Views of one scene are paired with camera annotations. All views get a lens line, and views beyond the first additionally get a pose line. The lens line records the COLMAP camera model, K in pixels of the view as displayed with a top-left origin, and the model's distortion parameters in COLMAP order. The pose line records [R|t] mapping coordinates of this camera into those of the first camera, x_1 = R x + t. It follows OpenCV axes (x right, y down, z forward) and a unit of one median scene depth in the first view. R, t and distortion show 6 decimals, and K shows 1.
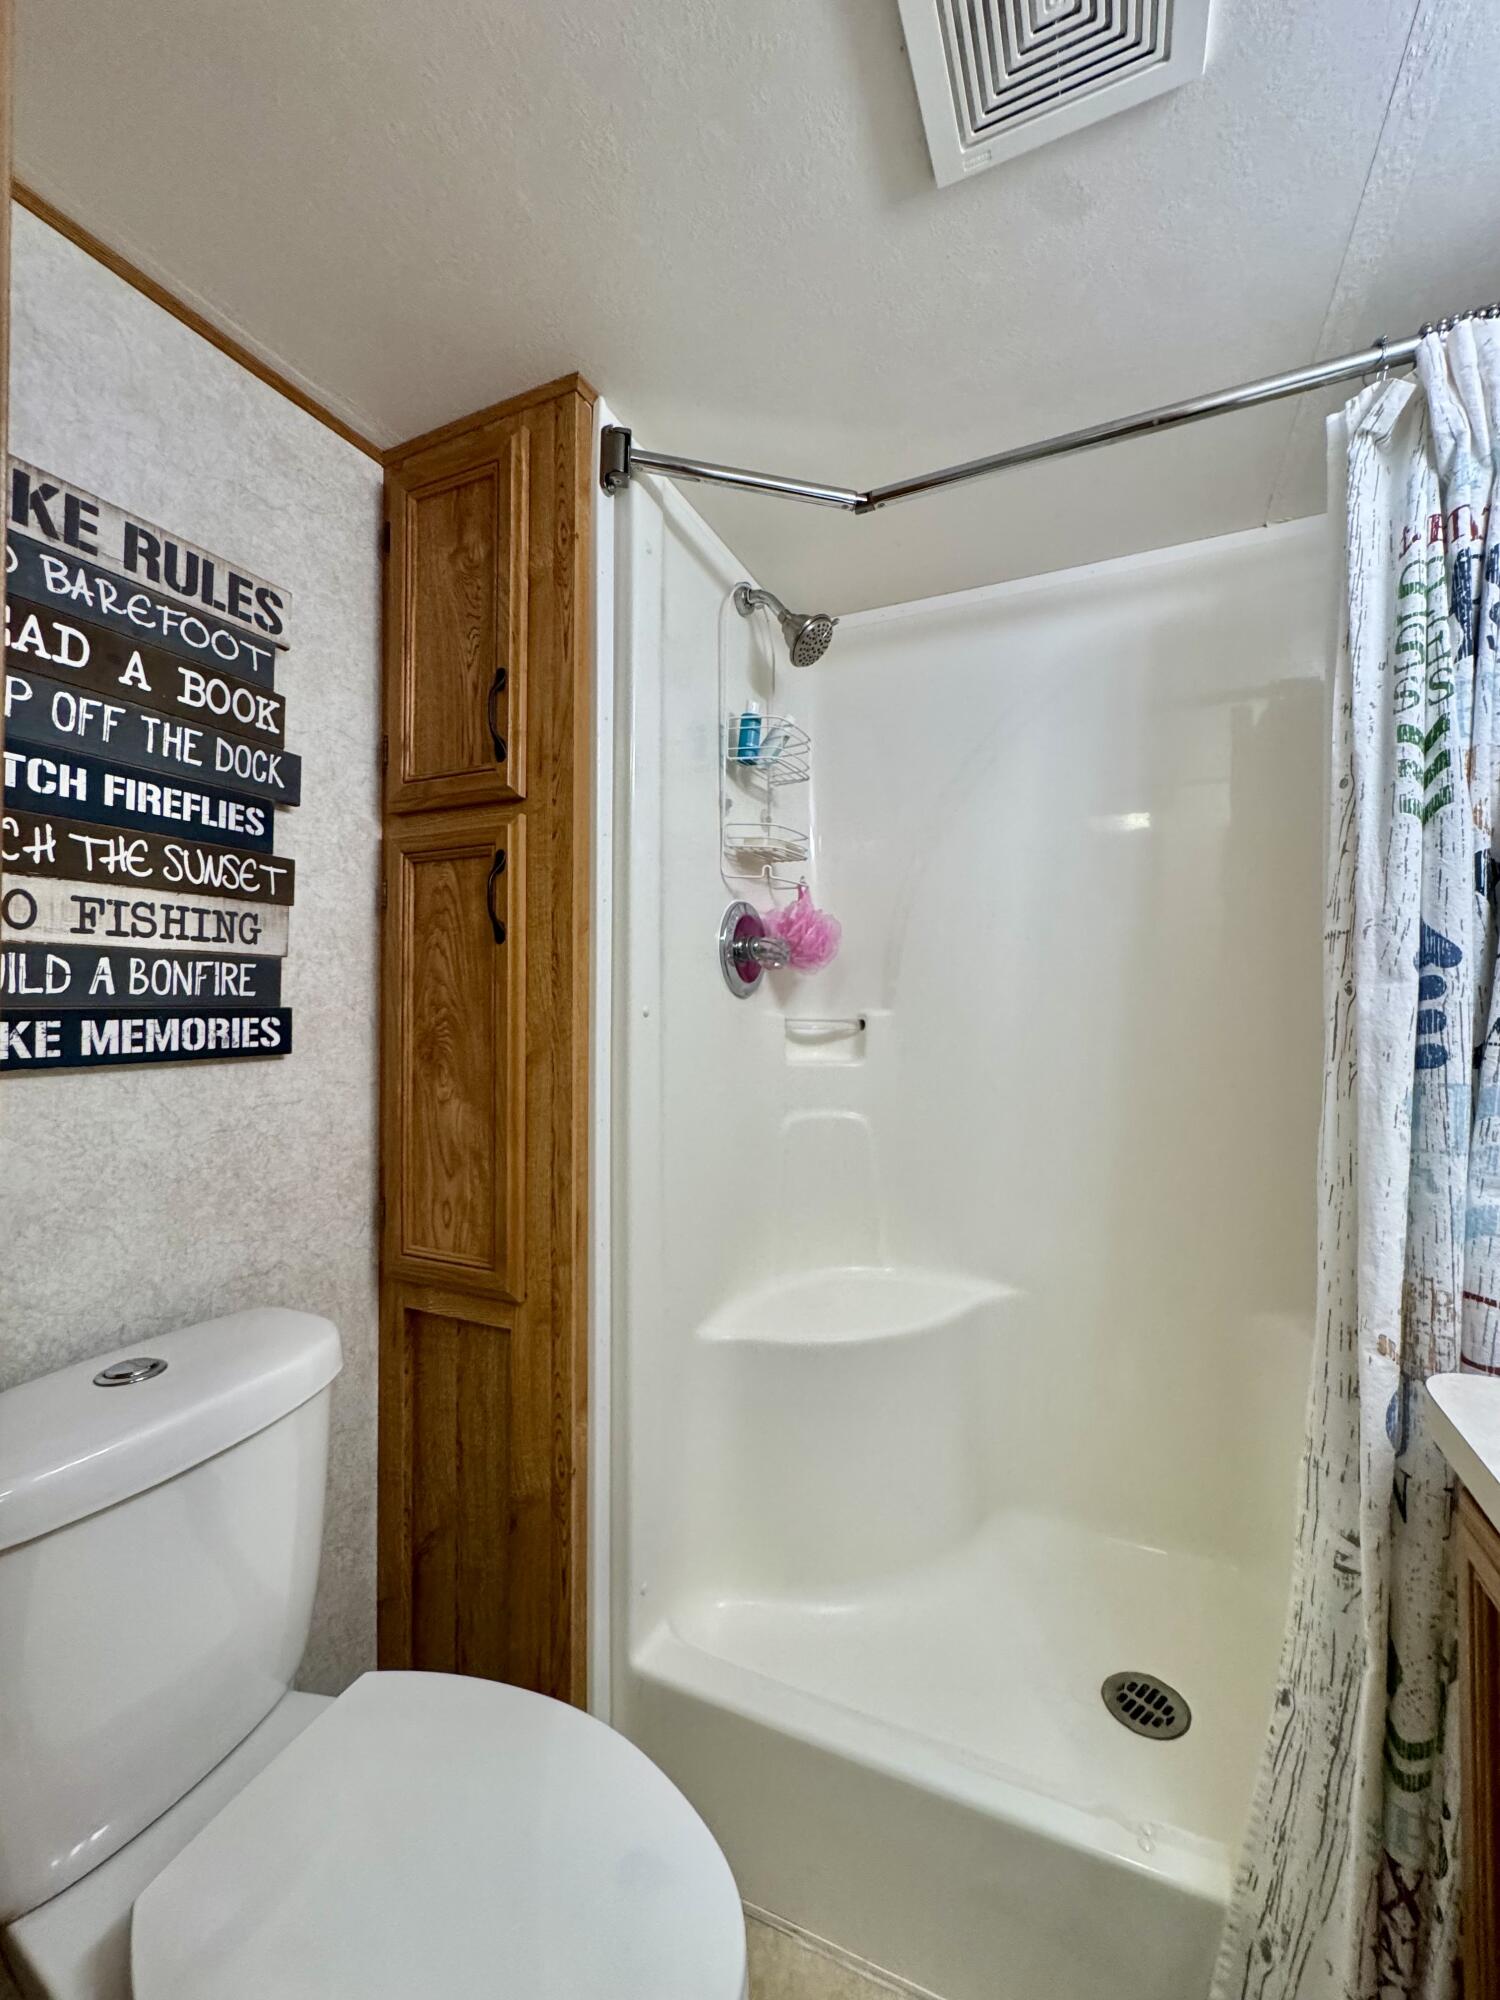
lens RADIAL K [[801.3, 0, 757.4], [0, 801.3, 995.1], [0, 0, 1]] dist [-0.003607, 0.000372]
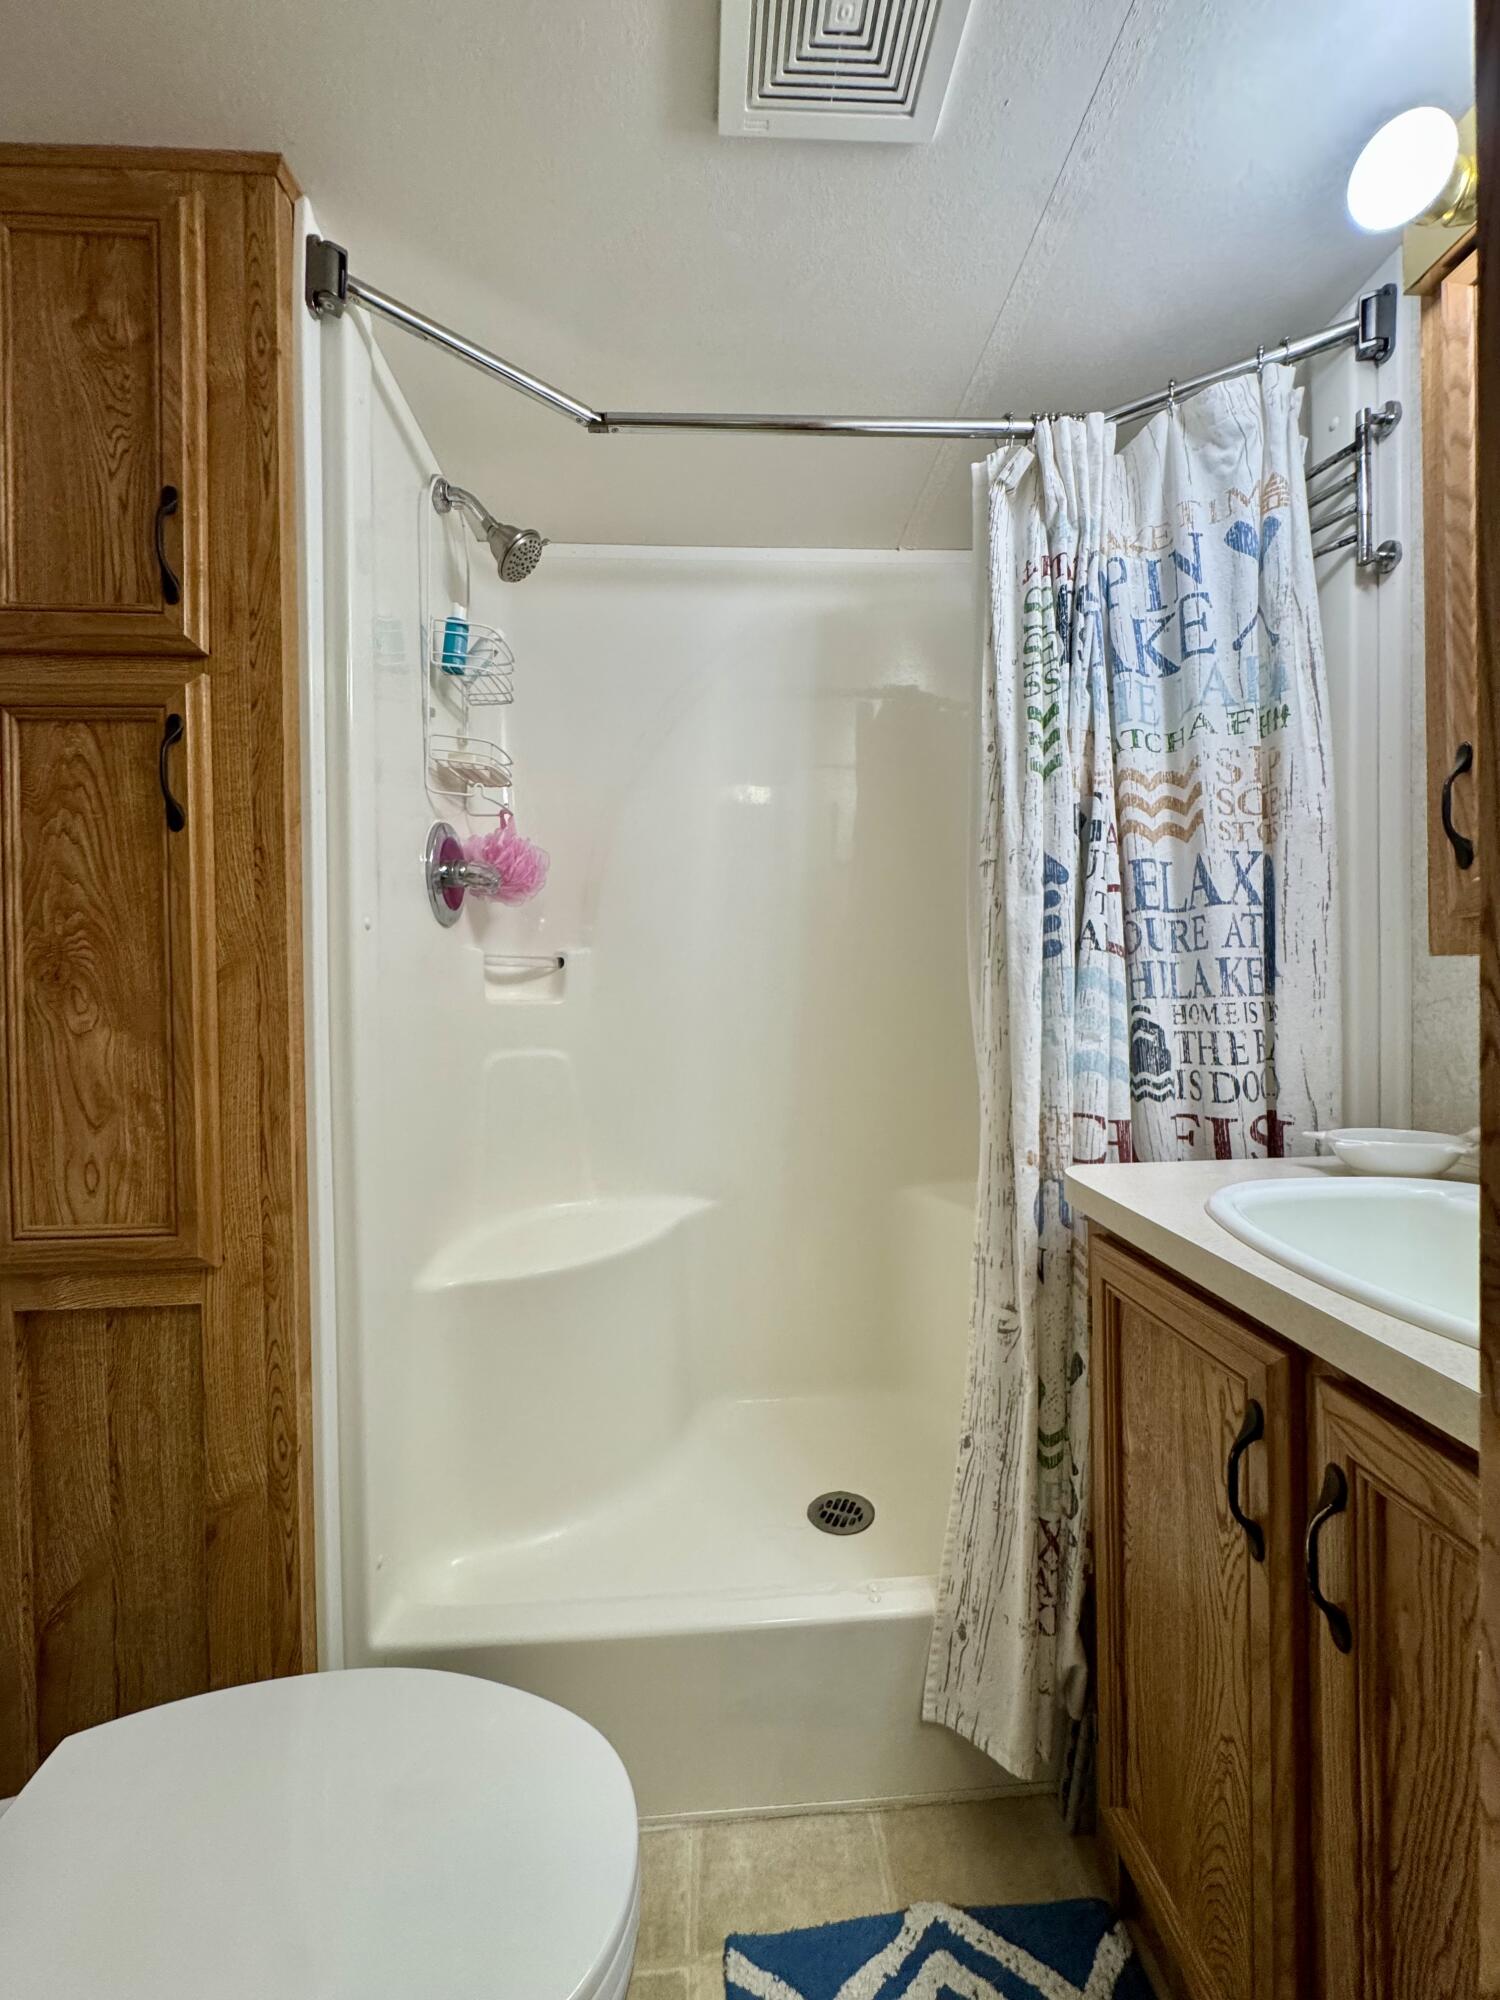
lens RADIAL K [[801.3, 0, 755.6], [0, 801.3, 995.4], [0, 0, 1]] dist [-0.003607, 0.000372]
pose [[0.883753, -0.017366, 0.467632, -0.187996], [0.008232, 0.999733, 0.021568, 0.089824], [-0.467882, -0.015211, 0.883660, 0.011384]]
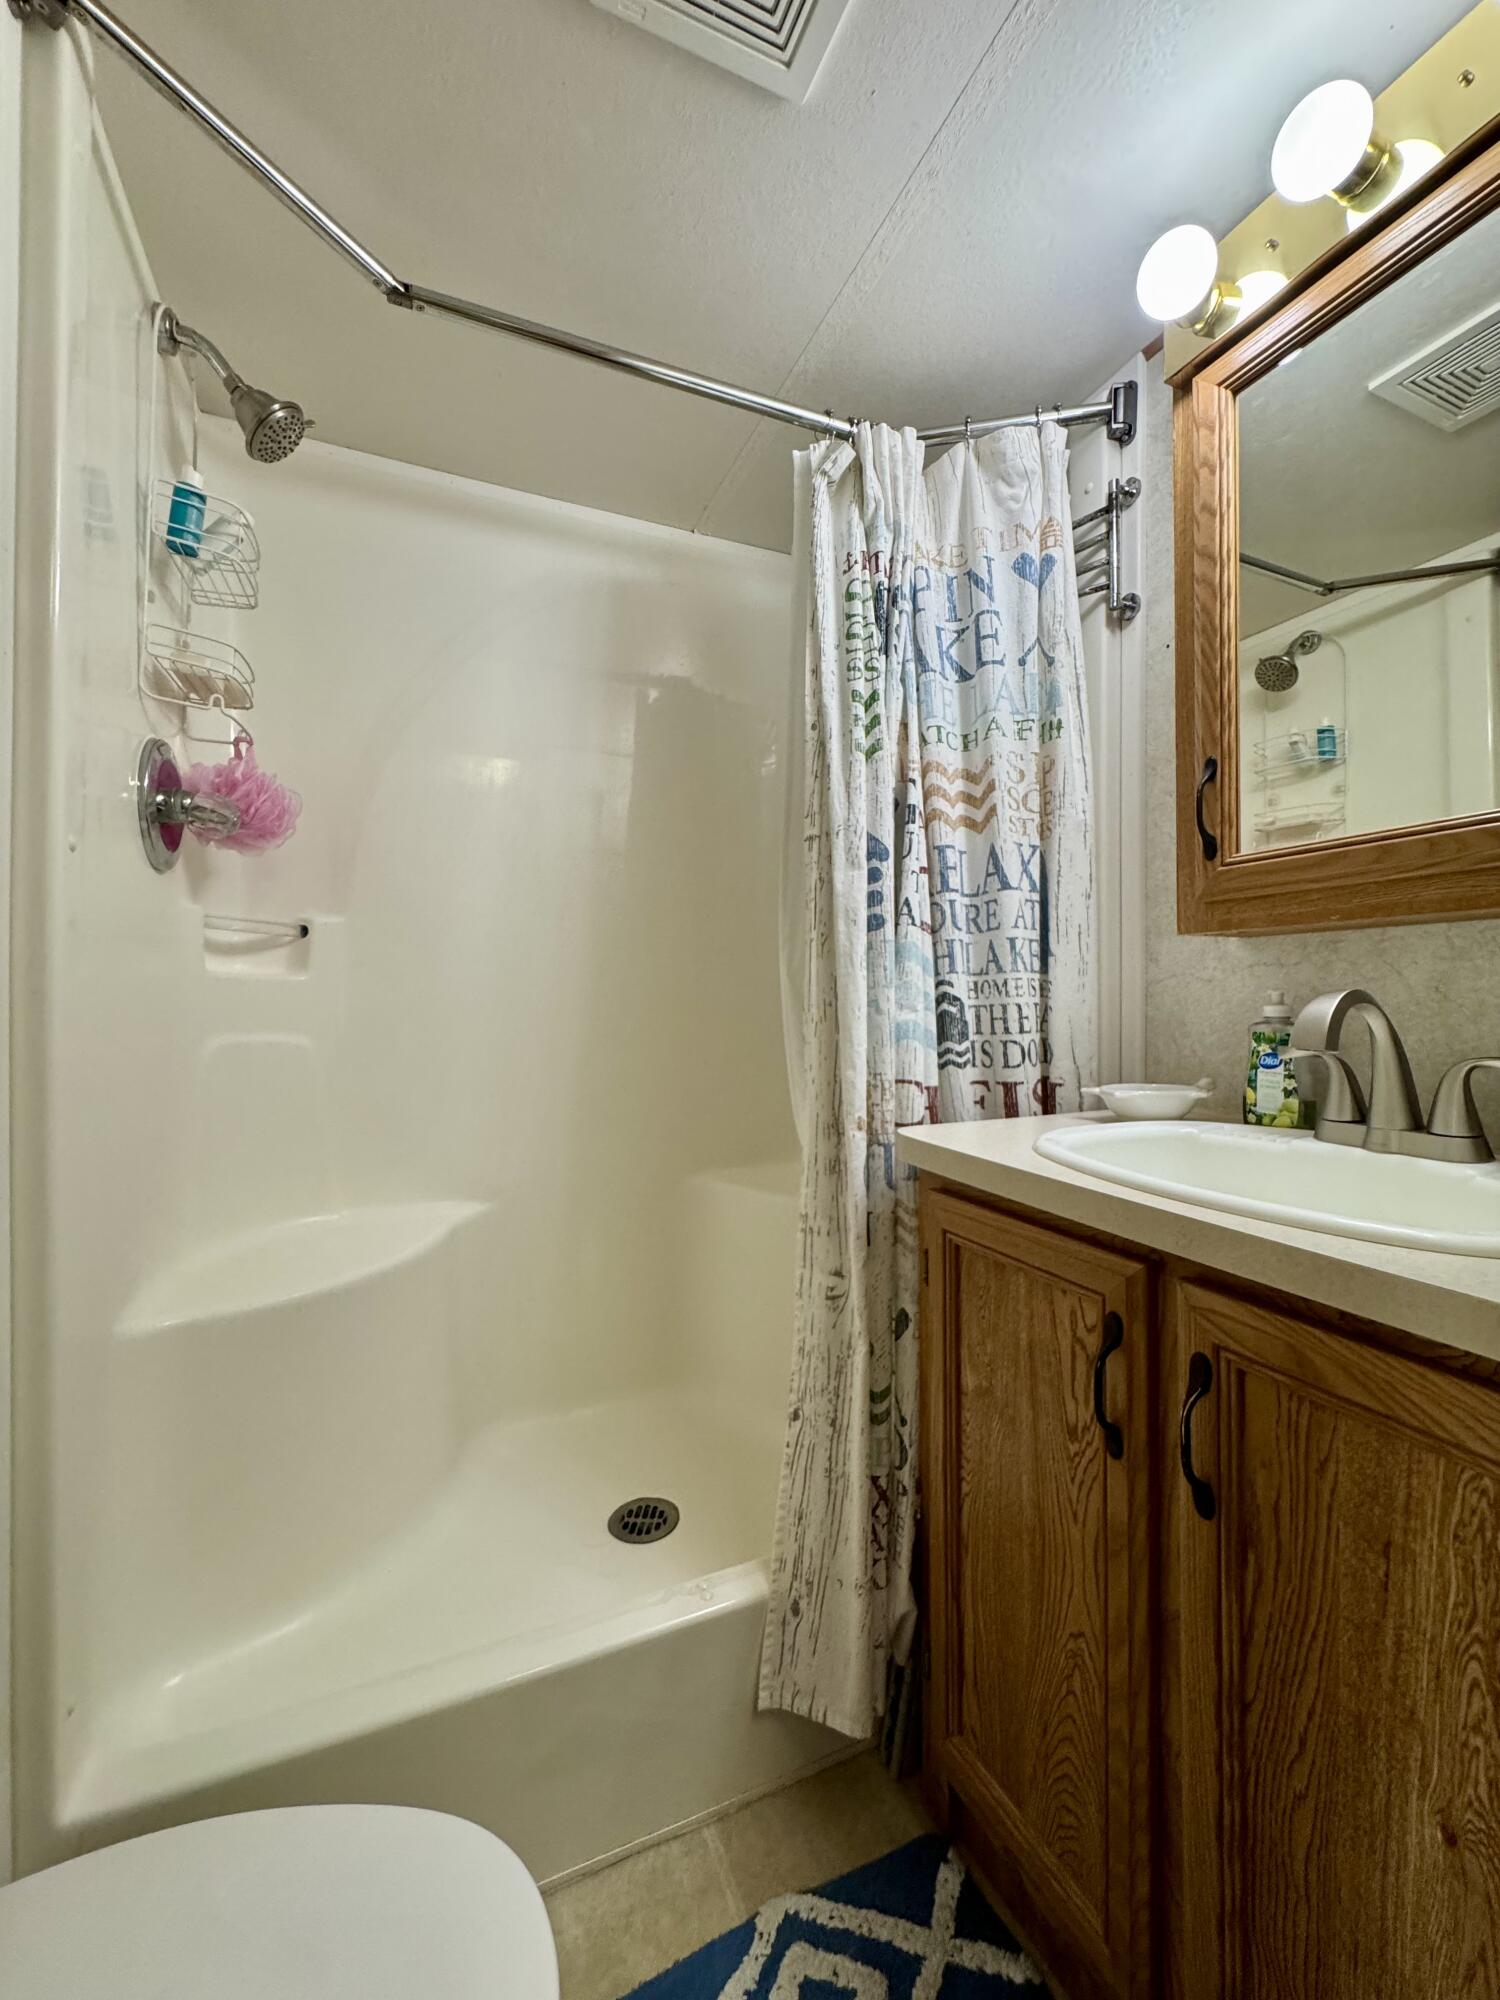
lens RADIAL K [[801.3, 0, 754.6], [0, 801.3, 995.6], [0, 0, 1]] dist [-0.003607, 0.000372]
pose [[0.669339, 0.002299, 0.742954, -0.270550], [-0.008841, 0.999949, 0.004871, 0.147693], [-0.742905, -0.009829, 0.669325, 0.141788]]
